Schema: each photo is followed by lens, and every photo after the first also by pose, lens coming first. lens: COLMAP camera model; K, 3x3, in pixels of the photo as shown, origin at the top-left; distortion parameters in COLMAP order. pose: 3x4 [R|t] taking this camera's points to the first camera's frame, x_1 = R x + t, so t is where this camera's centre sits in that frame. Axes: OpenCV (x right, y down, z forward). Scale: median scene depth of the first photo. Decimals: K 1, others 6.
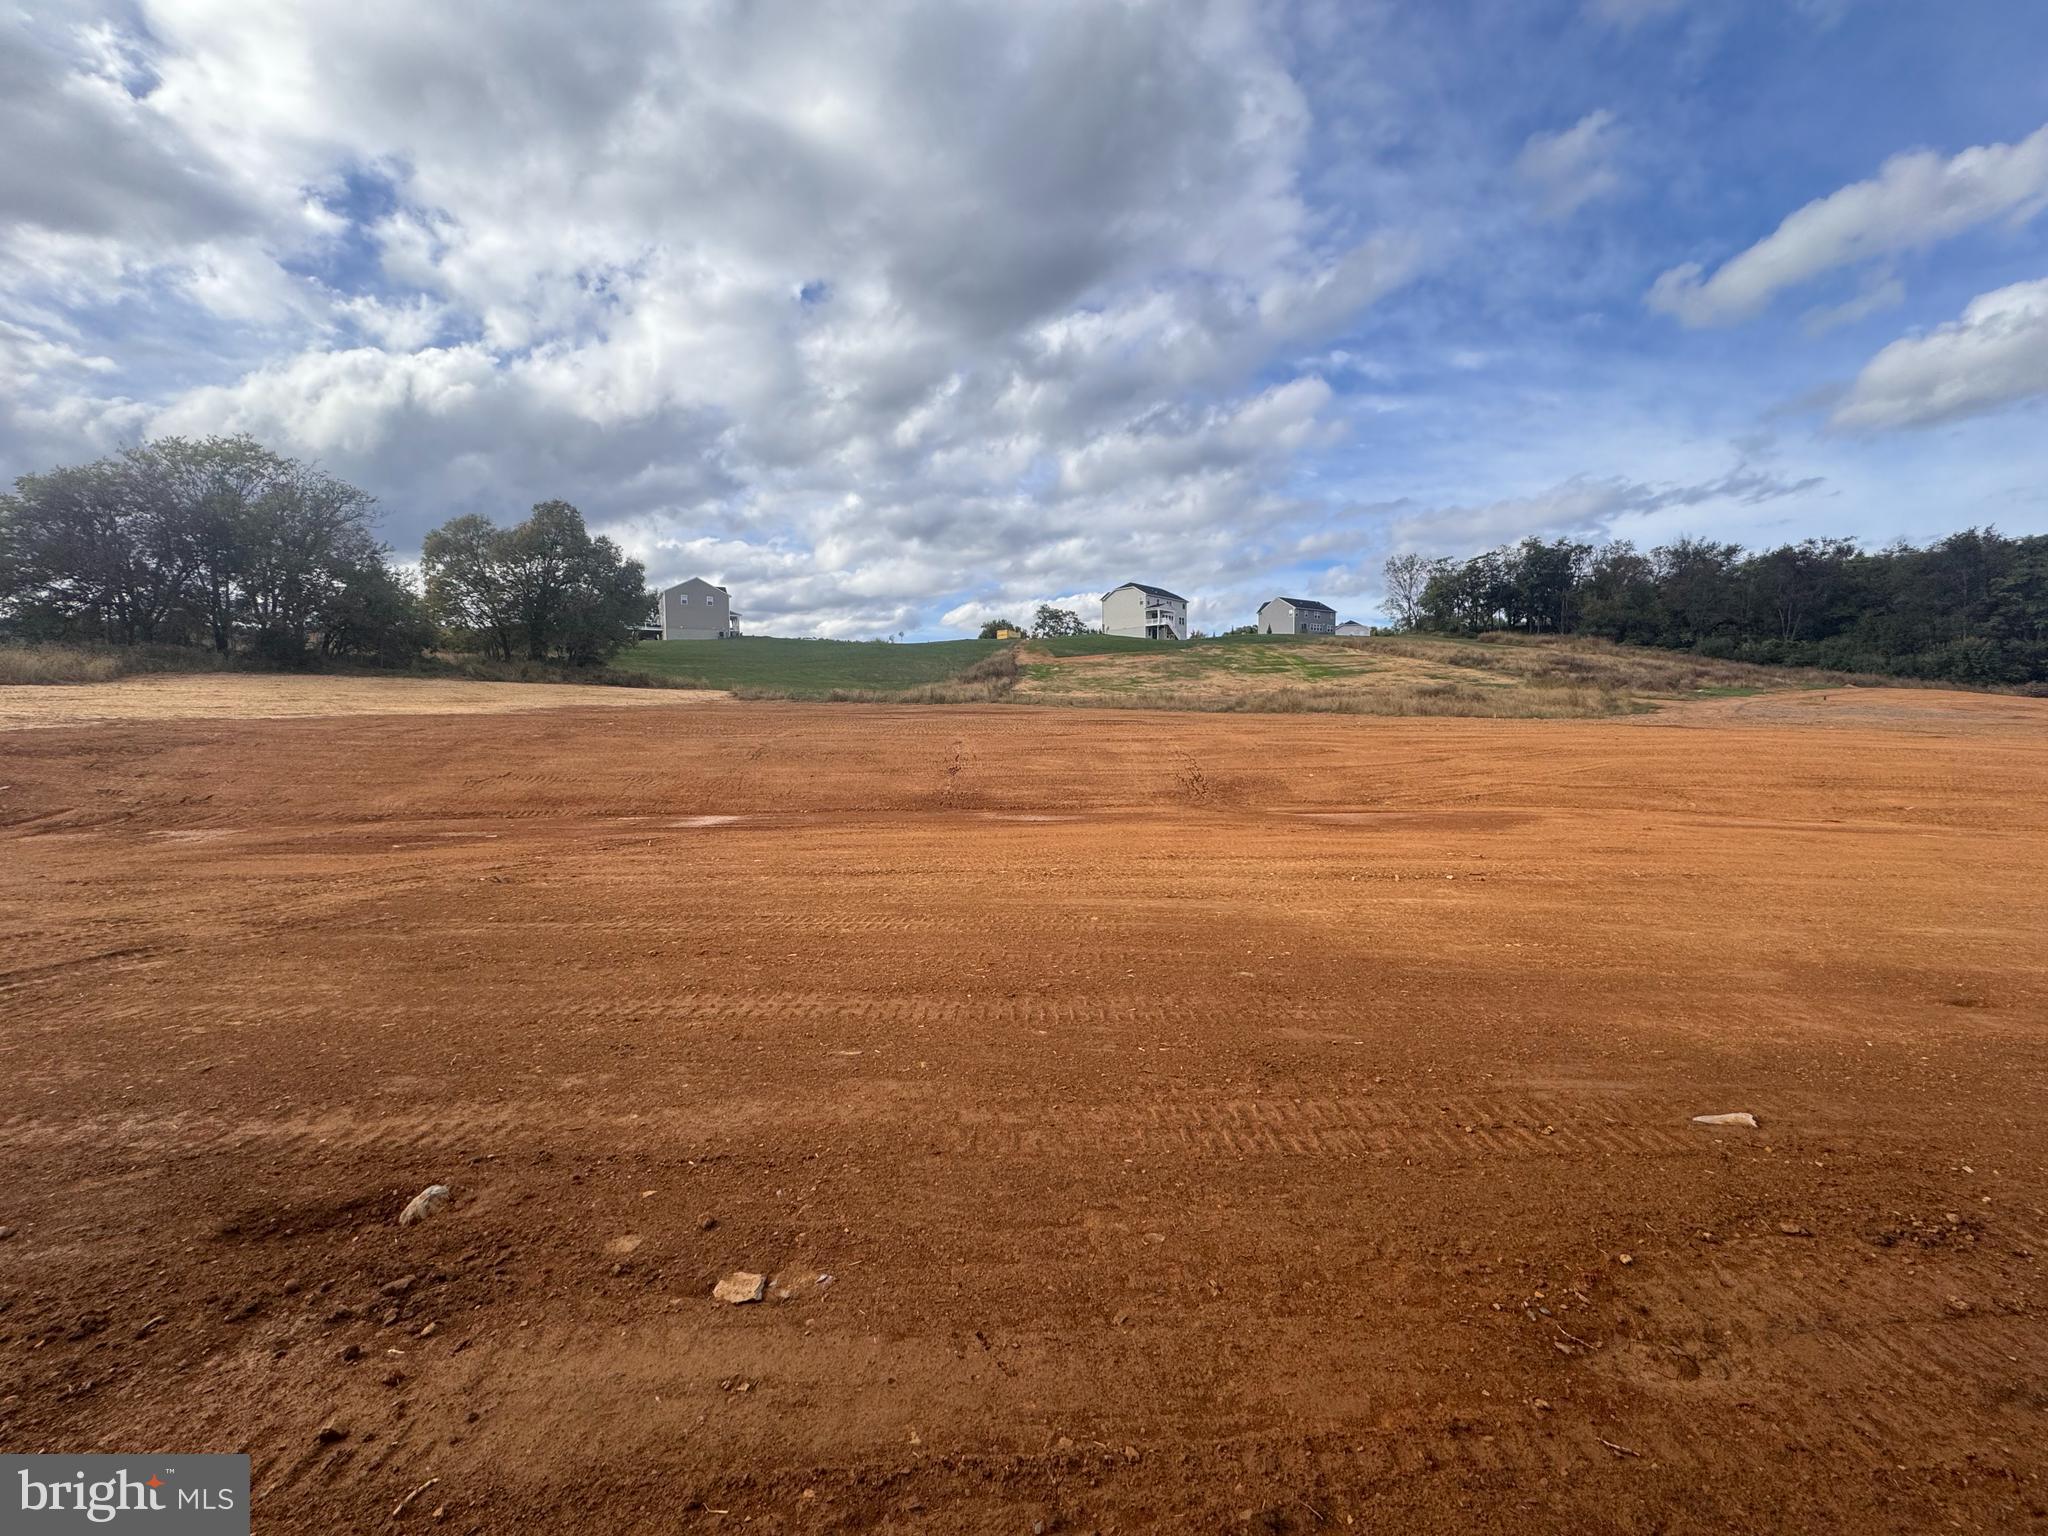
lens RADIAL K [[812.3, 0, 1024.5], [0, 812.3, 783.7], [0, 0, 1]] dist [-0.002683, 0.000058]
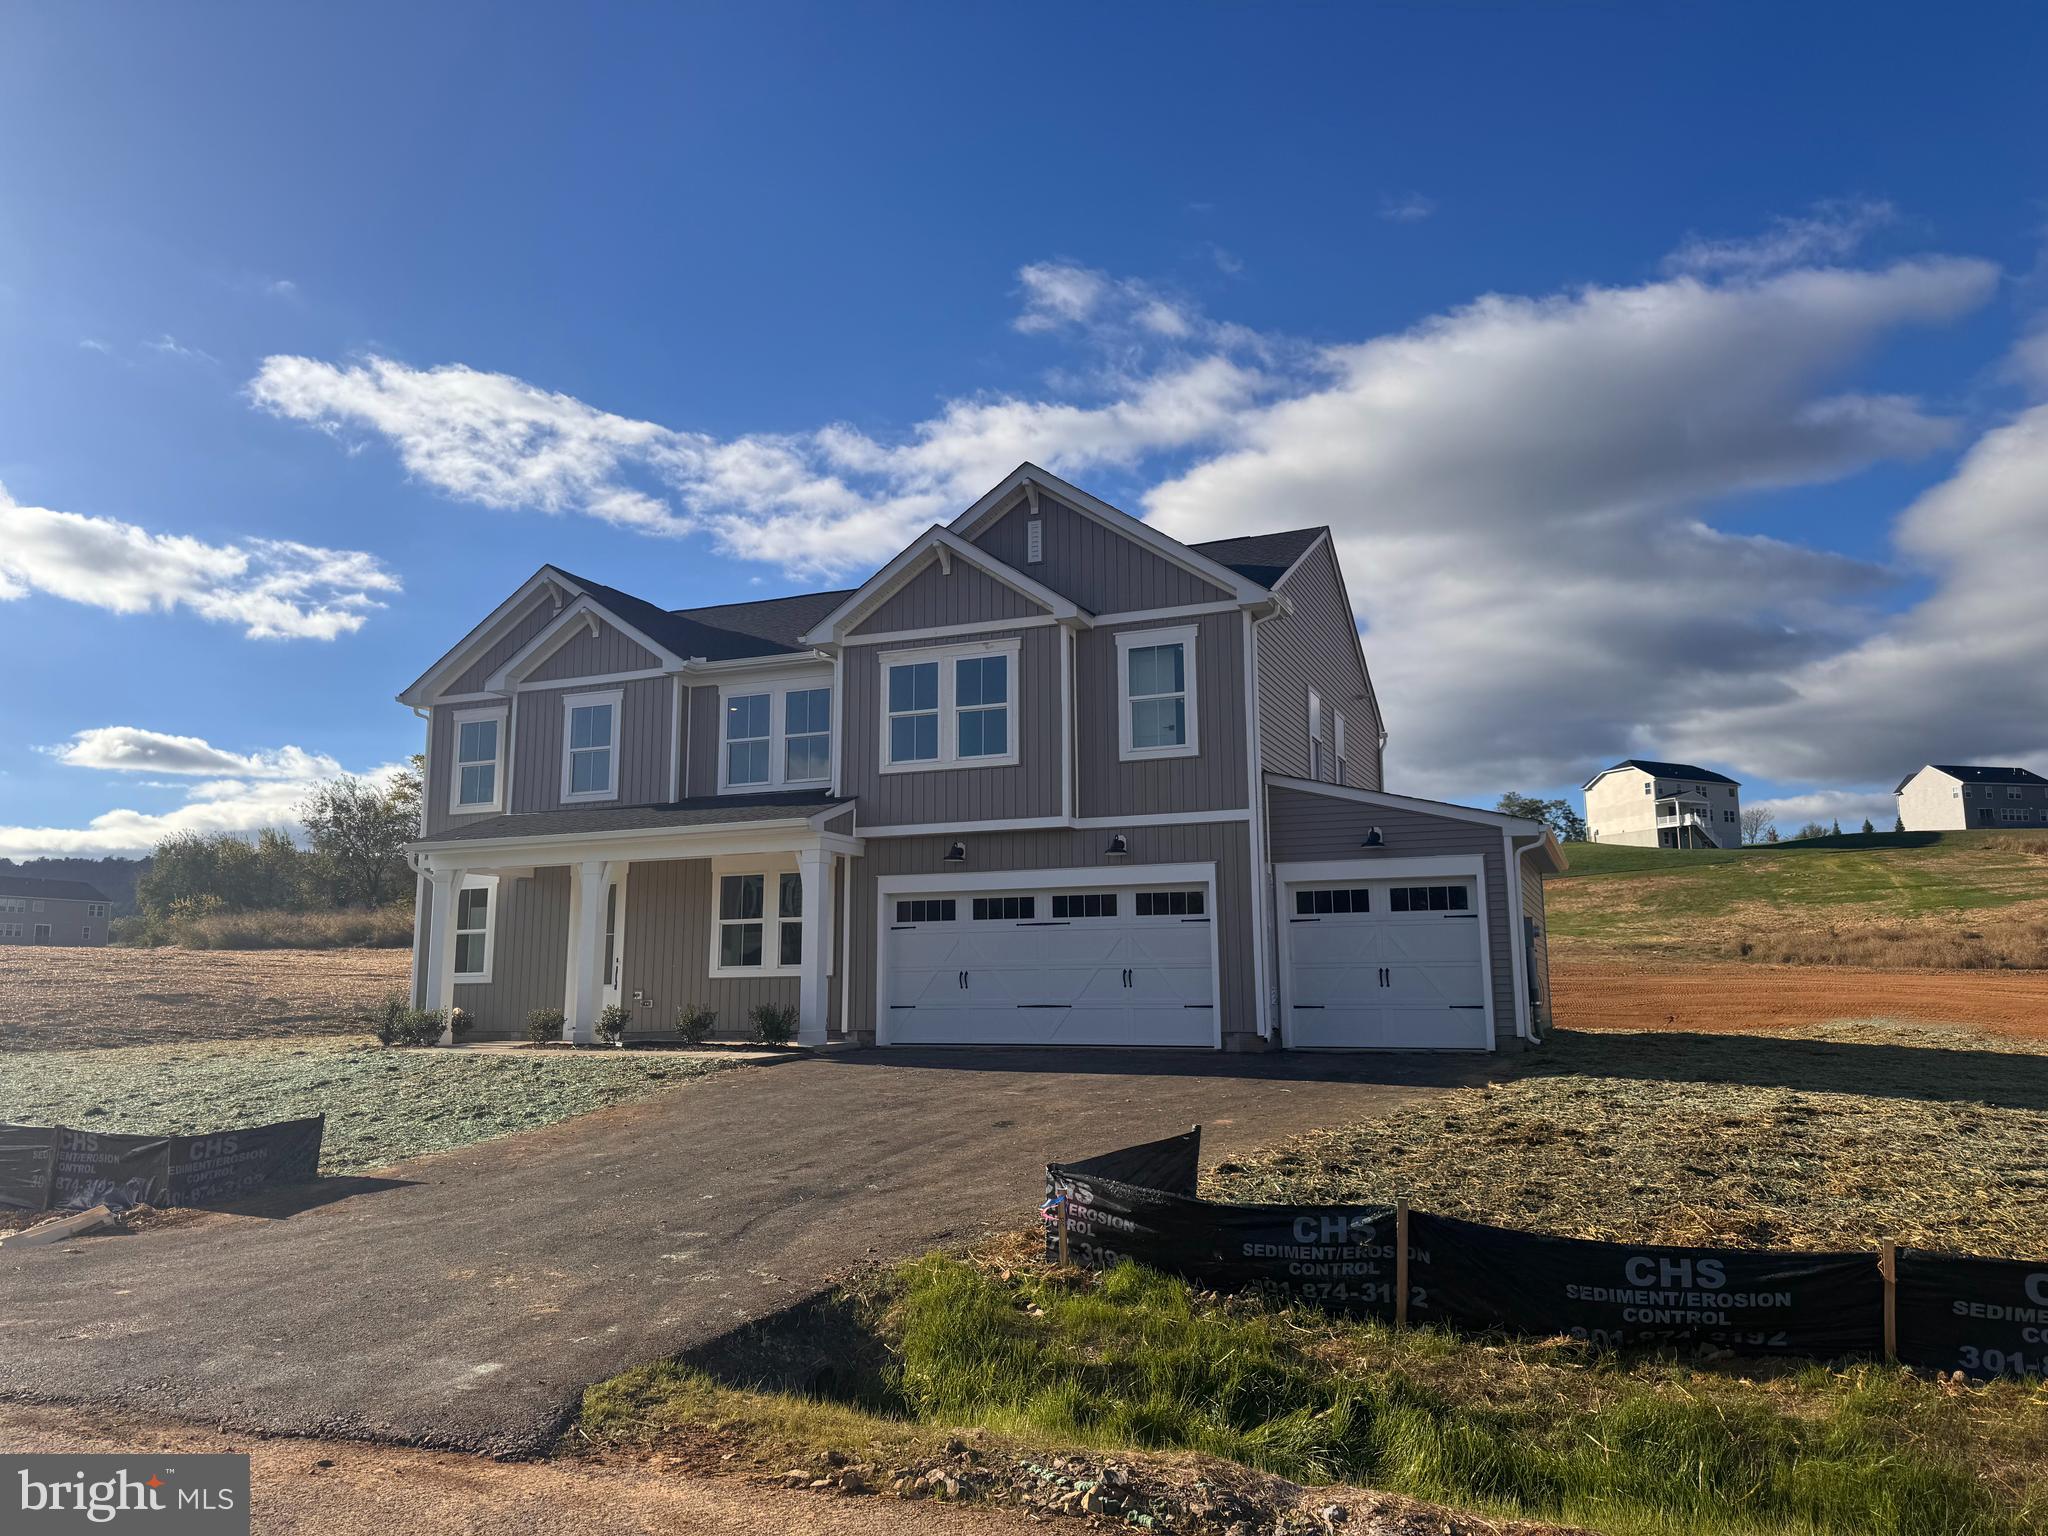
lens RADIAL K [[1447.9, 0, 1024.0], [0, 1447.9, 768.0], [0, 0, 1]] dist [0.050960, 0.000581]
pose [[0.942126, -0.051912, -0.331216, 0.425501], [-0.024871, 0.974395, -0.223462, 0.141640], [0.334336, 0.218767, 0.916712, -1.243148]]
